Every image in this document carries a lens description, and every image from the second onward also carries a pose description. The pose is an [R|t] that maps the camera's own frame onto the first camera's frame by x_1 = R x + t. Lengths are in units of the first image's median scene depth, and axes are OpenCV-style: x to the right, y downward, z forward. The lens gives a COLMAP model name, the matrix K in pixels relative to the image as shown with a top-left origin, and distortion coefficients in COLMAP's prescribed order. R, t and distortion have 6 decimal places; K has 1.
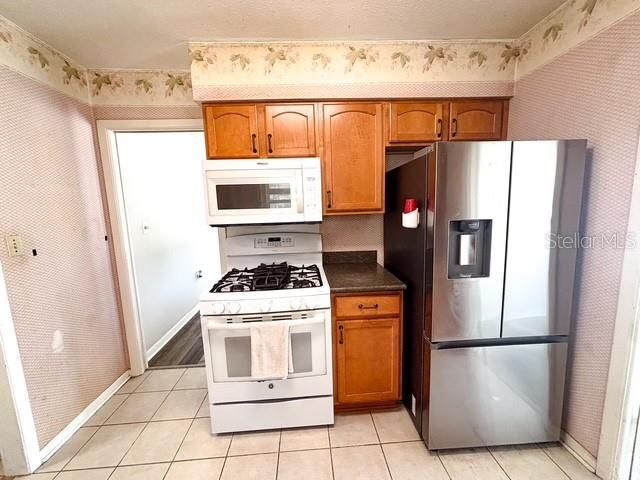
lens RADIAL K [[260.2, 0, 320.0], [0, 260.2, 240.0], [0, 0, 1]] dist [-0.000093, -0.000343]
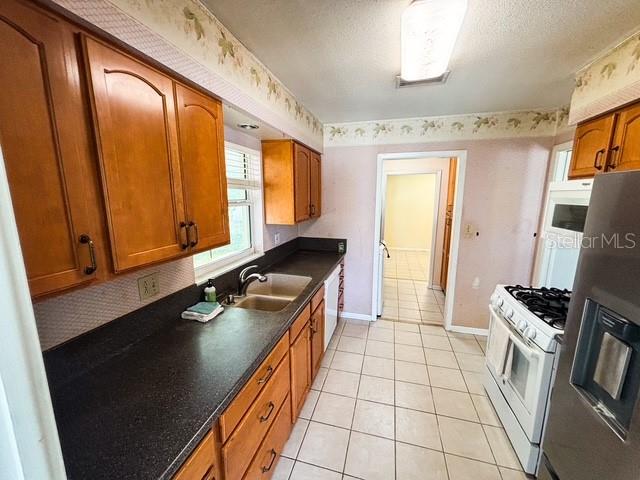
lens RADIAL K [[260.2, 0, 320.0], [0, 260.2, 240.0], [0, 0, 1]] dist [-0.000093, -0.000343]
pose [[-0.321403, 0.190653, -0.927551, 0.982885], [-0.119846, 0.963456, 0.239561, -0.210815], [0.939328, 0.188159, -0.286809, 0.424374]]
